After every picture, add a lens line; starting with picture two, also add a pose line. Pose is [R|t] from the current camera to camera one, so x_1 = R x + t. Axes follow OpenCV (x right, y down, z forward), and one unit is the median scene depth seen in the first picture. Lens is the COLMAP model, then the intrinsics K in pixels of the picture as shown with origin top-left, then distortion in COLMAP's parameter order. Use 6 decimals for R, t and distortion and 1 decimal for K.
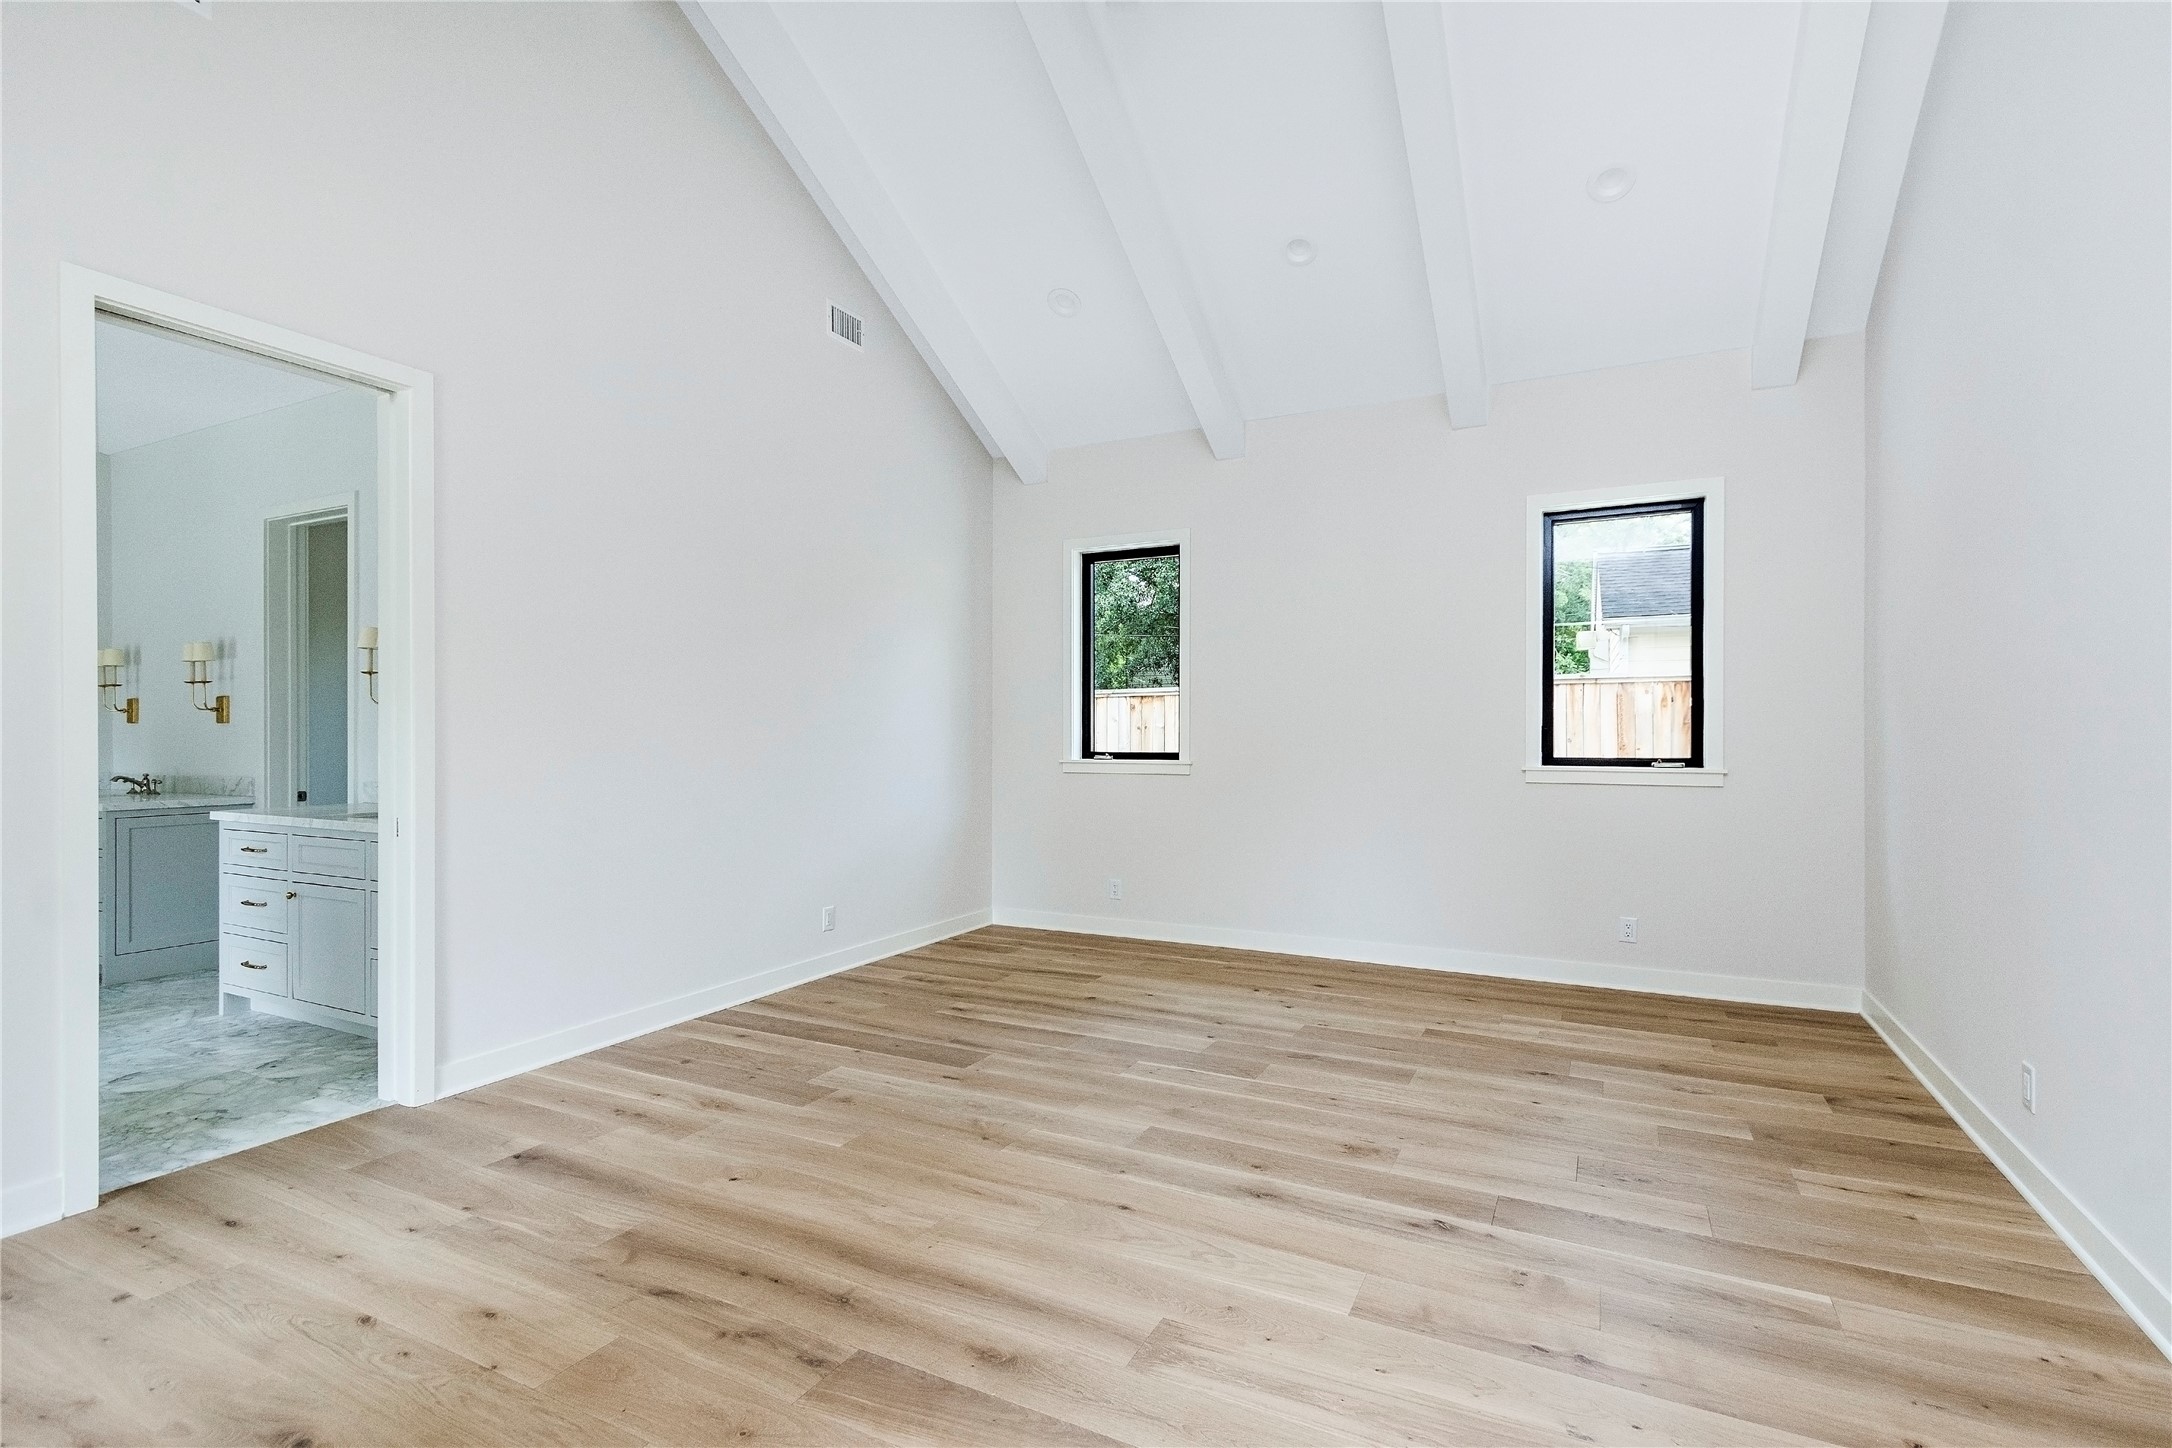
lens RADIAL K [[1002.1, 0, 1109.3], [0, 1002.1, 776.2], [0, 0, 1]] dist [0.005326, -0.001546]
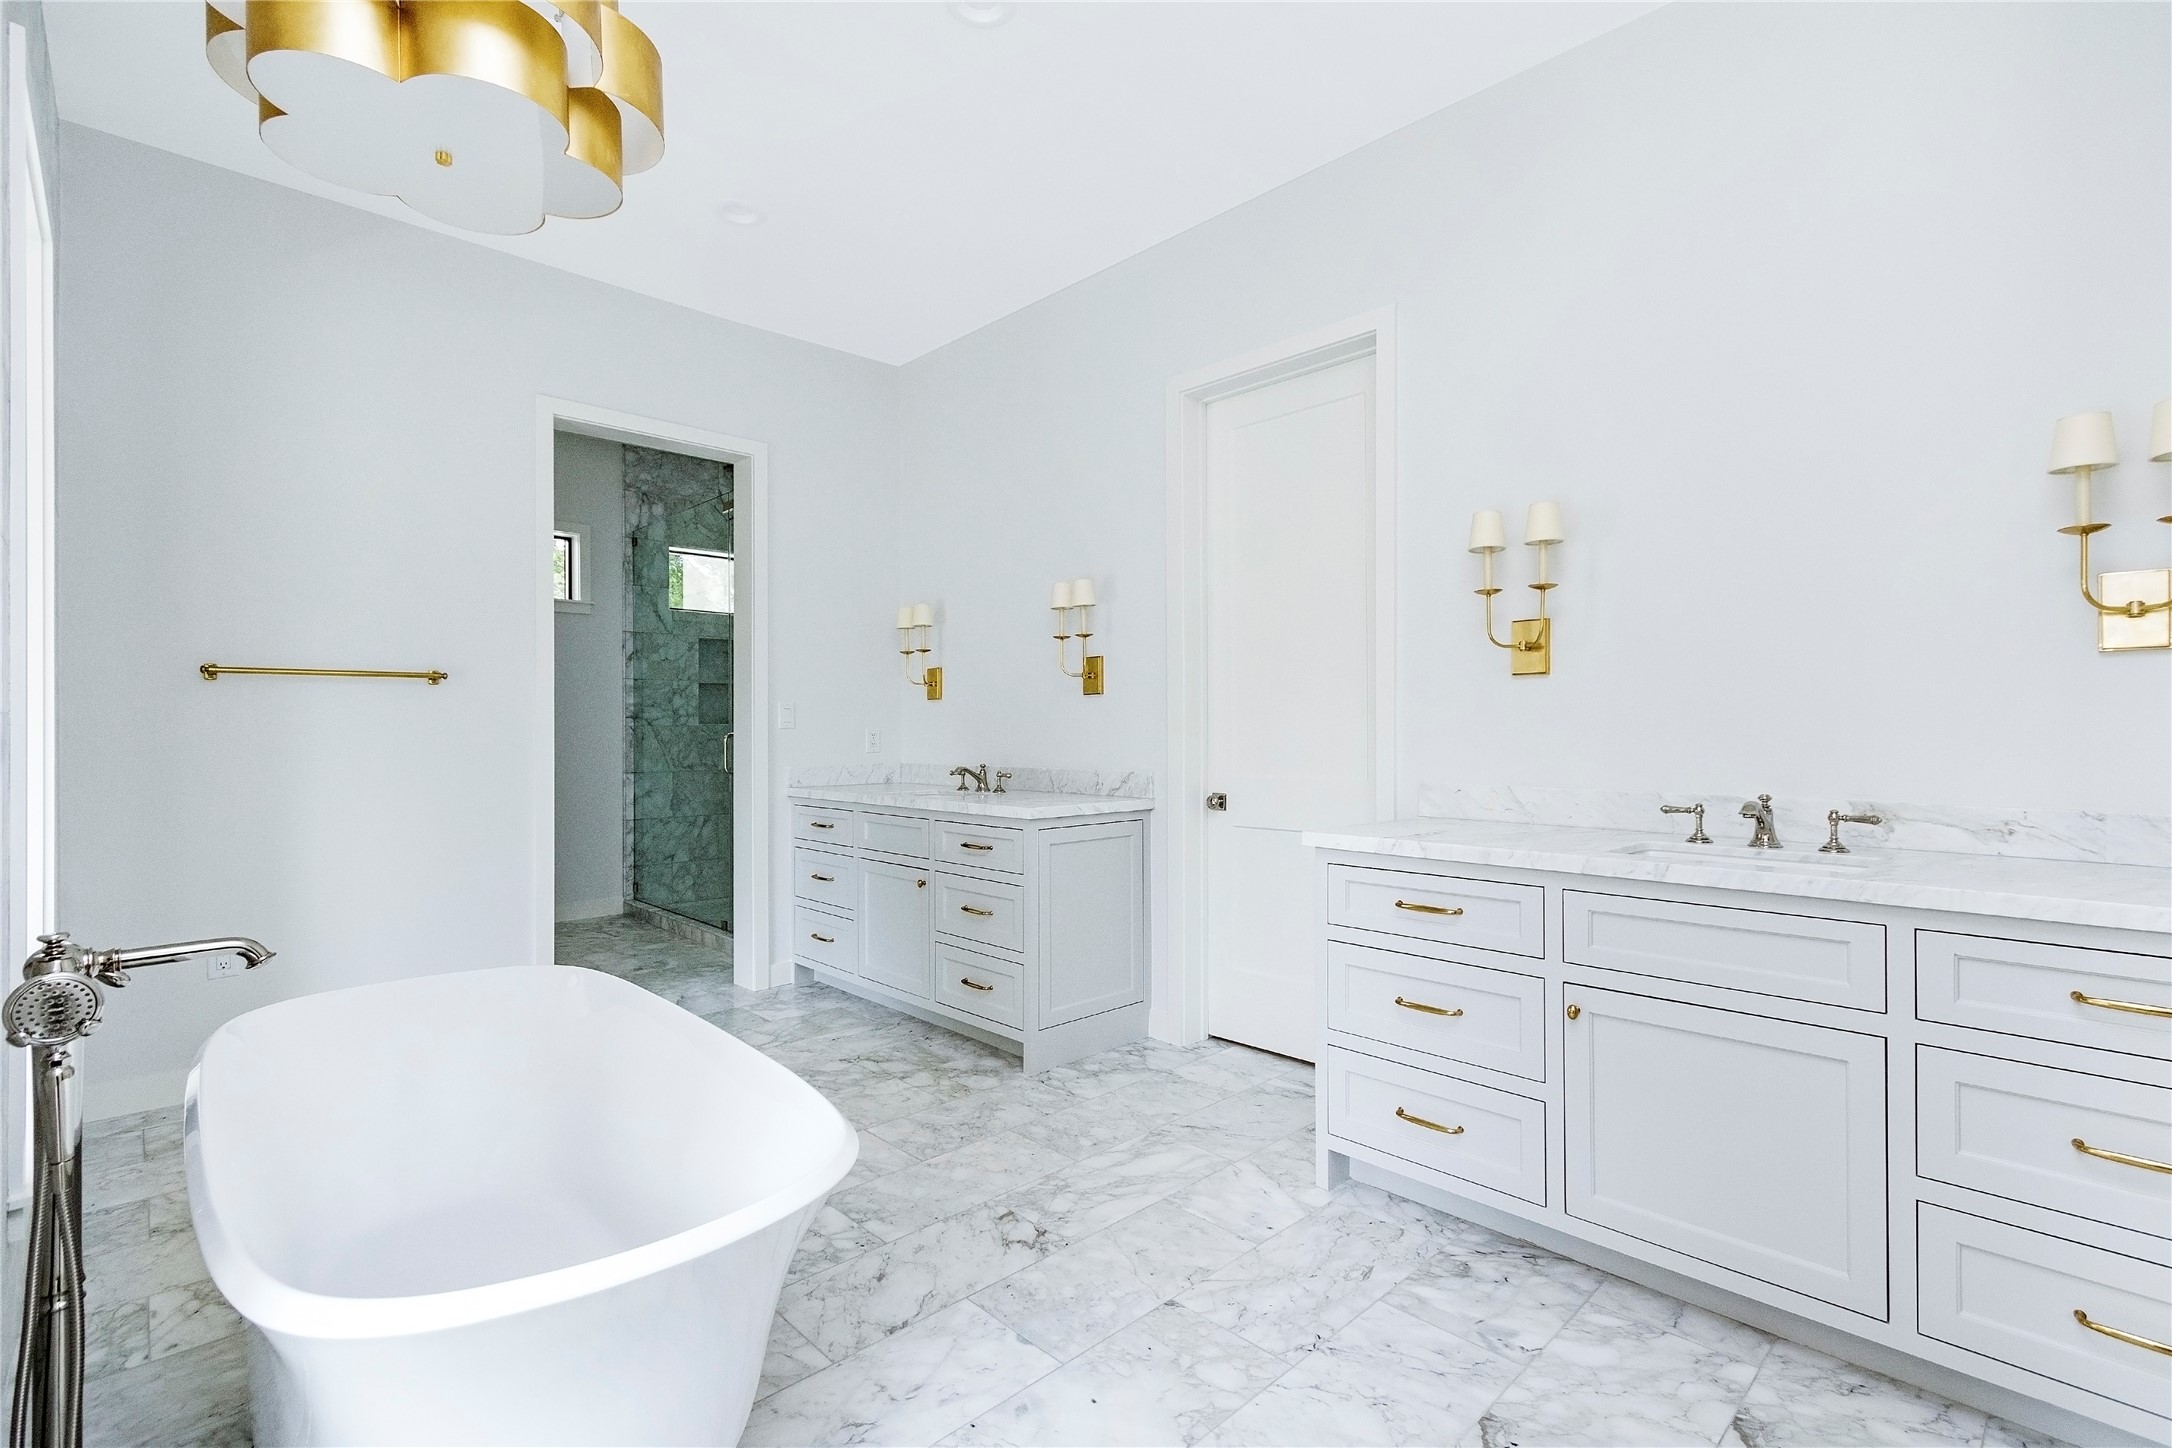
lens RADIAL K [[1002.1, 0, 1111.4], [0, 1002.1, 706.4], [0, 0, 1]] dist [0.005326, -0.001546]
pose [[0.948553, -0.020949, -0.315925, -0.673315], [0.009202, 0.999211, -0.038629, -0.016886], [0.316485, 0.033734, 0.947997, 0.332289]]
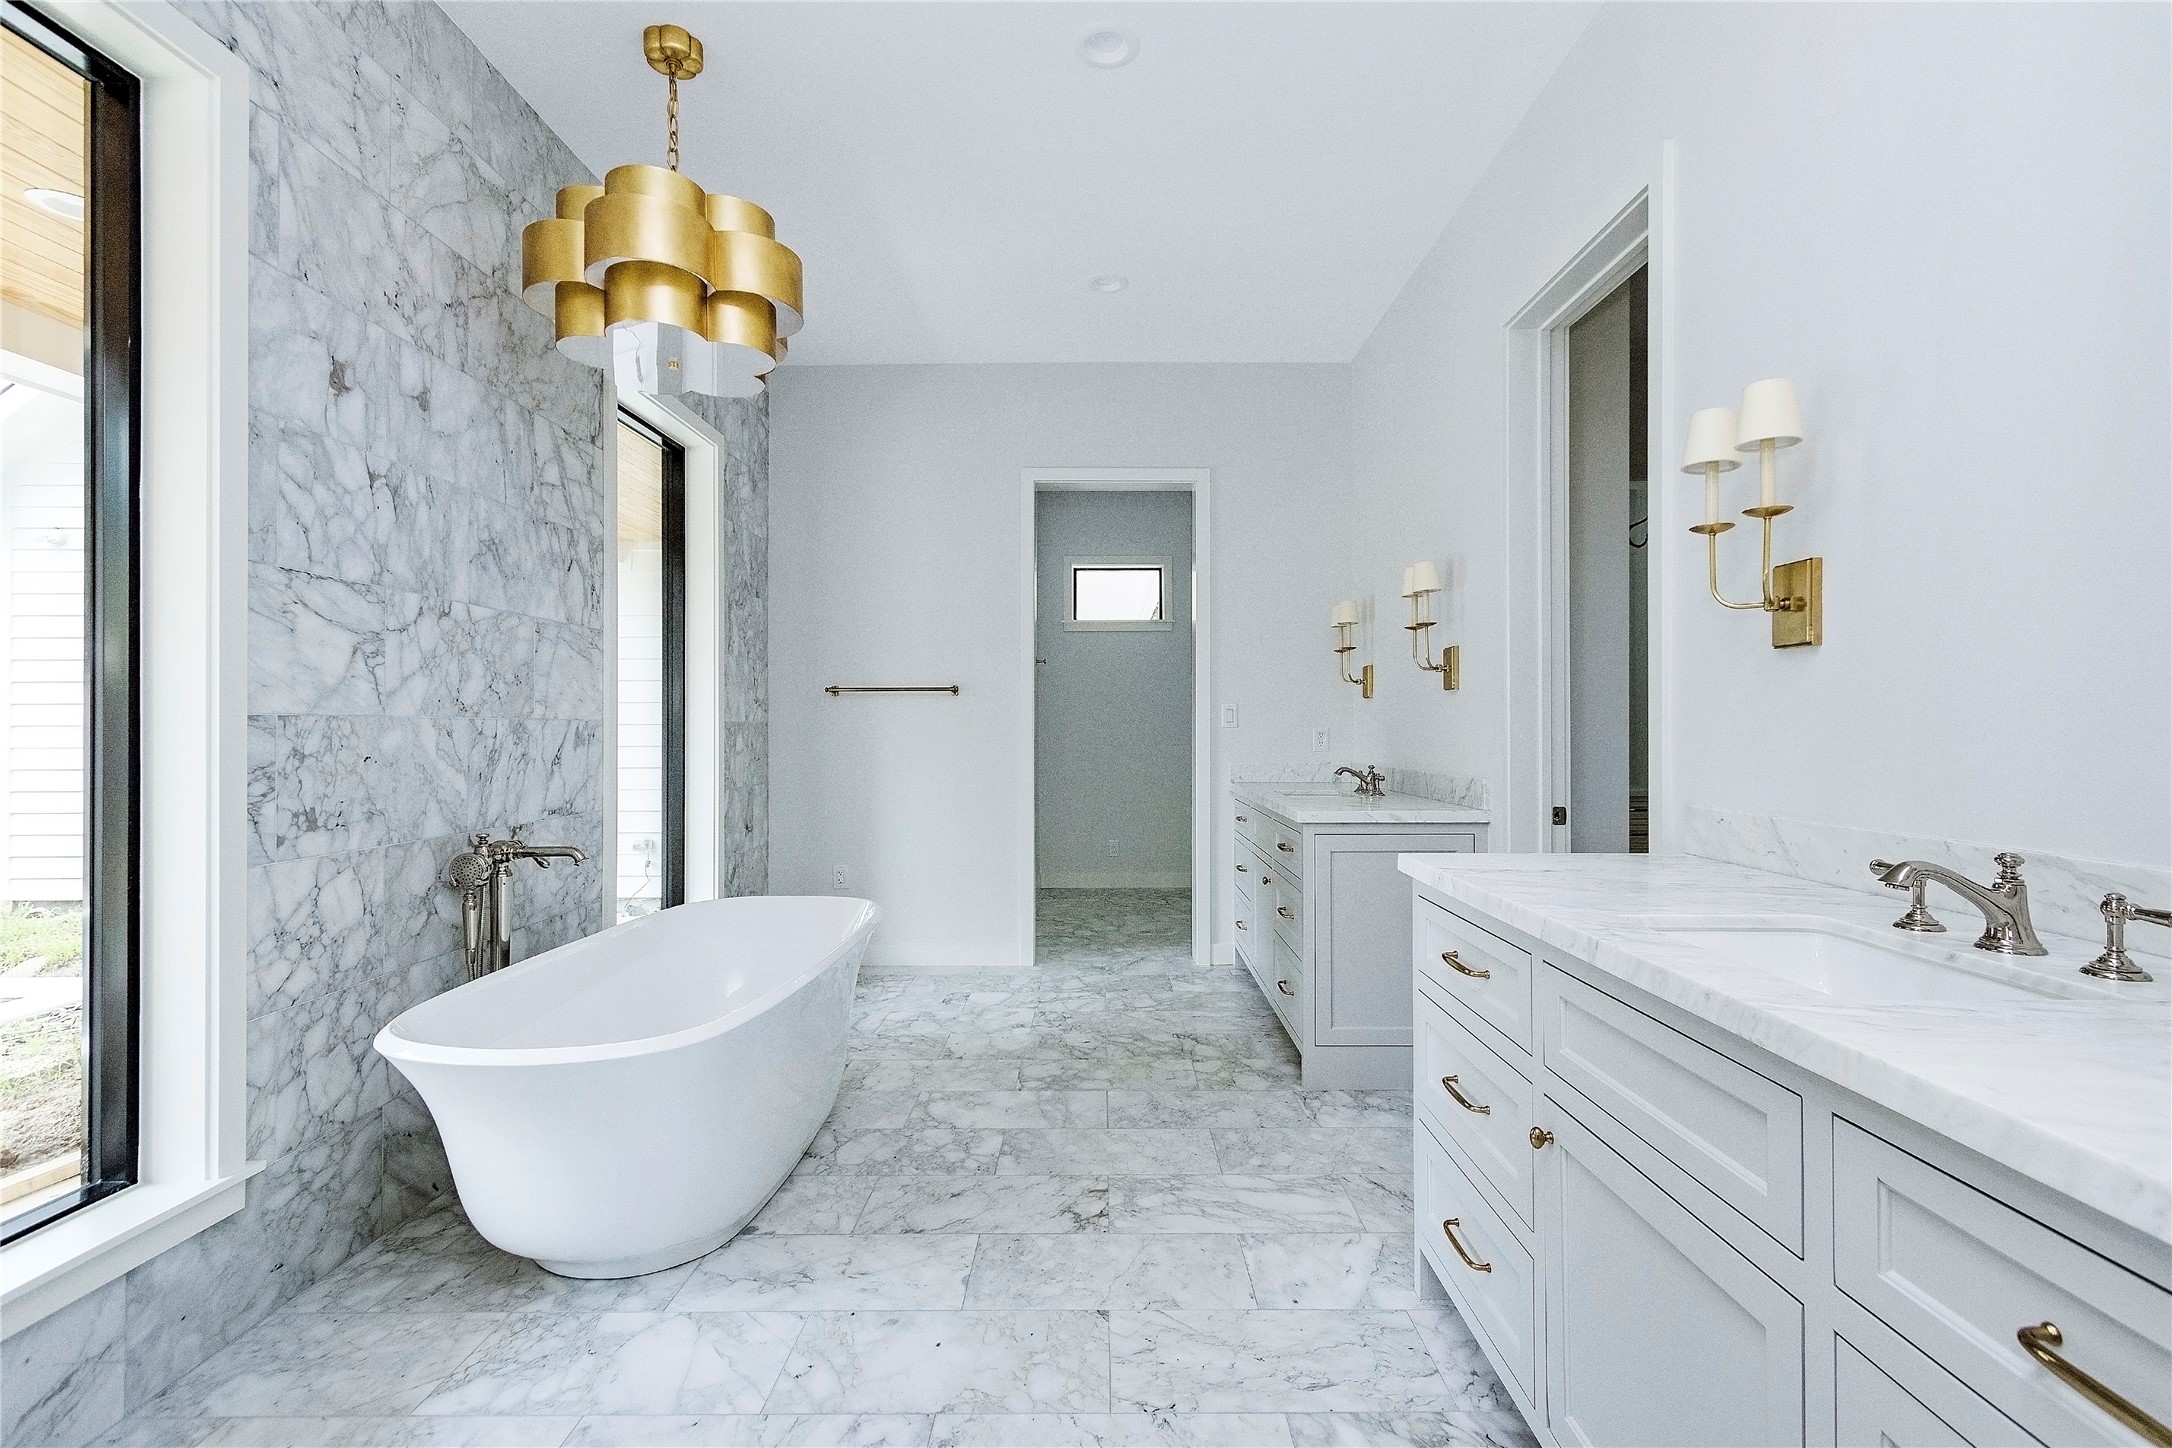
lens RADIAL K [[1002.1, 0, 1092.7], [0, 1002.1, 698.8], [0, 0, 1]] dist [0.005326, -0.001546]
pose [[0.445427, -0.038387, -0.894495, -0.430894], [-0.006204, 0.998924, -0.045957, -0.016837], [0.895297, 0.026020, 0.444710, 0.535018]]
